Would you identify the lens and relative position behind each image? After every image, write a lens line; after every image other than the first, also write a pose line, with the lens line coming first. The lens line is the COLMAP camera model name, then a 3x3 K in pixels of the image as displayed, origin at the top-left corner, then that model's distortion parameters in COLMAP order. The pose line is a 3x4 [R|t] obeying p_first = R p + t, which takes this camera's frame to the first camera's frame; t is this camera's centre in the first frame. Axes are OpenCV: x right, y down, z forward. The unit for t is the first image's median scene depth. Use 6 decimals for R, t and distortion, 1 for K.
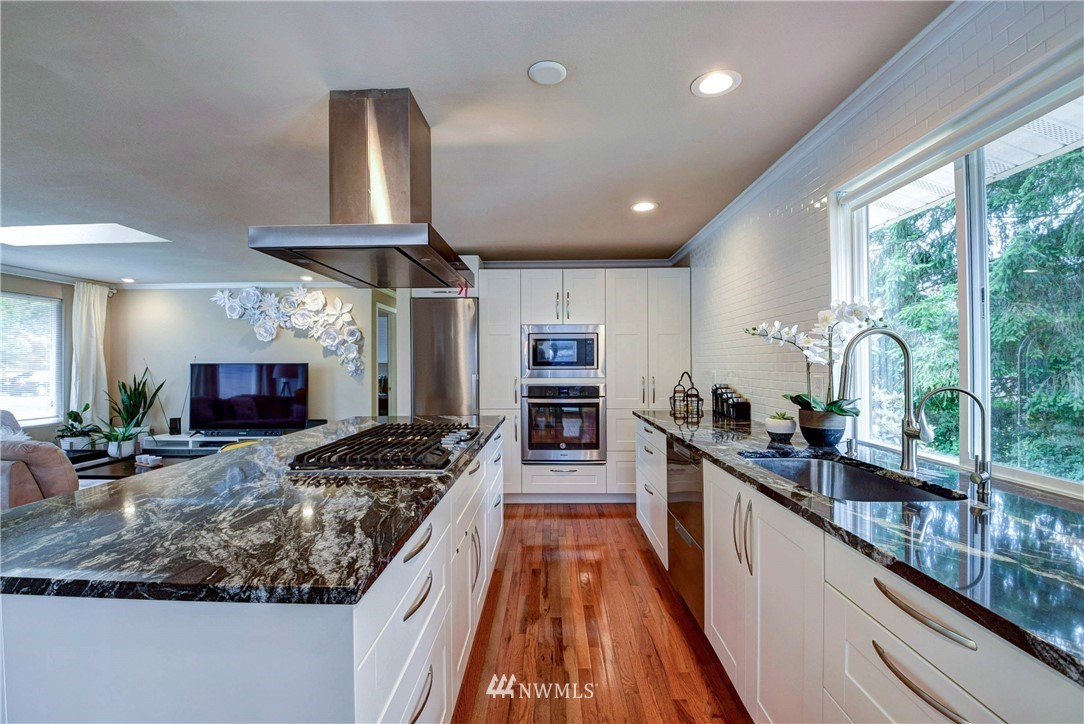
lens RADIAL K [[473.9, 0, 551.3], [0, 473.9, 365.5], [0, 0, 1]] dist [-0.020299, -0.007433]
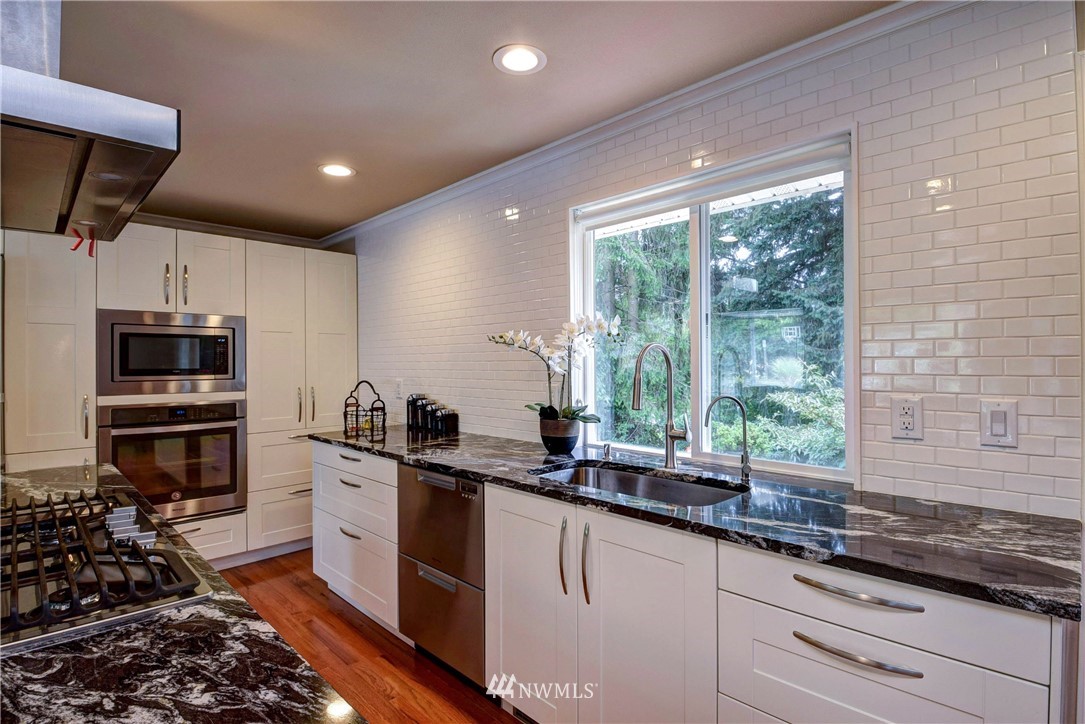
lens RADIAL K [[526.5, 0, 535.9], [0, 526.5, 358.8], [0, 0, 1]] dist [-0.001205, -0.013396]
pose [[0.705670, 0.003631, 0.708531, -0.120088], [0.005612, 0.999927, -0.010714, -0.010037], [-0.708518, 0.011537, 0.705598, 0.100526]]
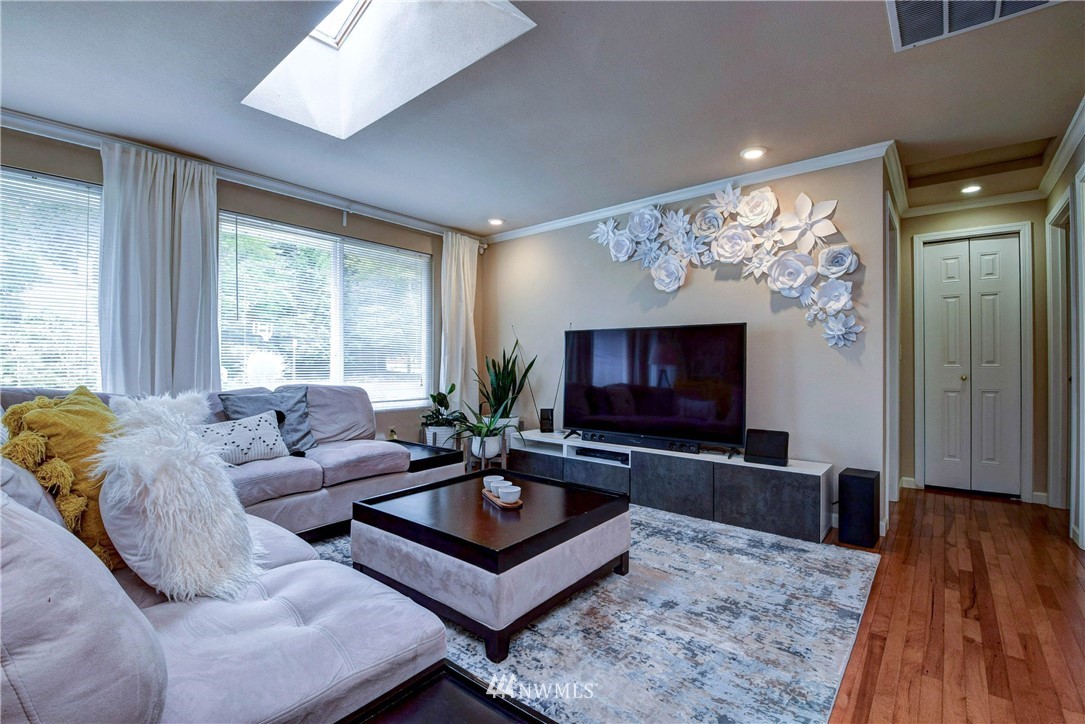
lens RADIAL K [[484.0, 0, 535.3], [0, 484.0, 364.3], [0, 0, 1]] dist [-0.017631, -0.002686]
pose [[0.763364, 0.007534, -0.645924, -0.404484], [-0.005343, 0.999971, 0.005350, 0.047538], [0.645946, -0.000633, 0.763383, 0.499985]]
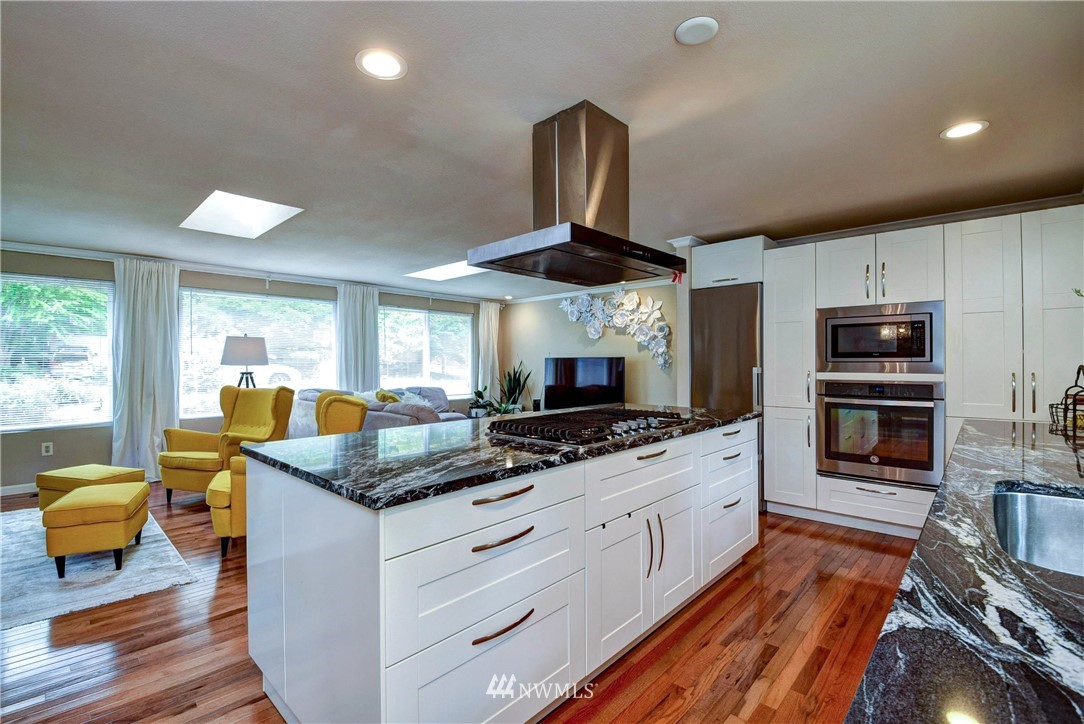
lens RADIAL K [[473.9, 0, 537.5], [0, 473.9, 363.4], [0, 0, 1]] dist [-0.020299, -0.007433]
pose [[0.727969, 0.004224, -0.685597, 0.125883], [-0.001943, 0.999990, 0.004098, 0.006766], [0.685607, -0.001651, 0.727970, 0.039829]]
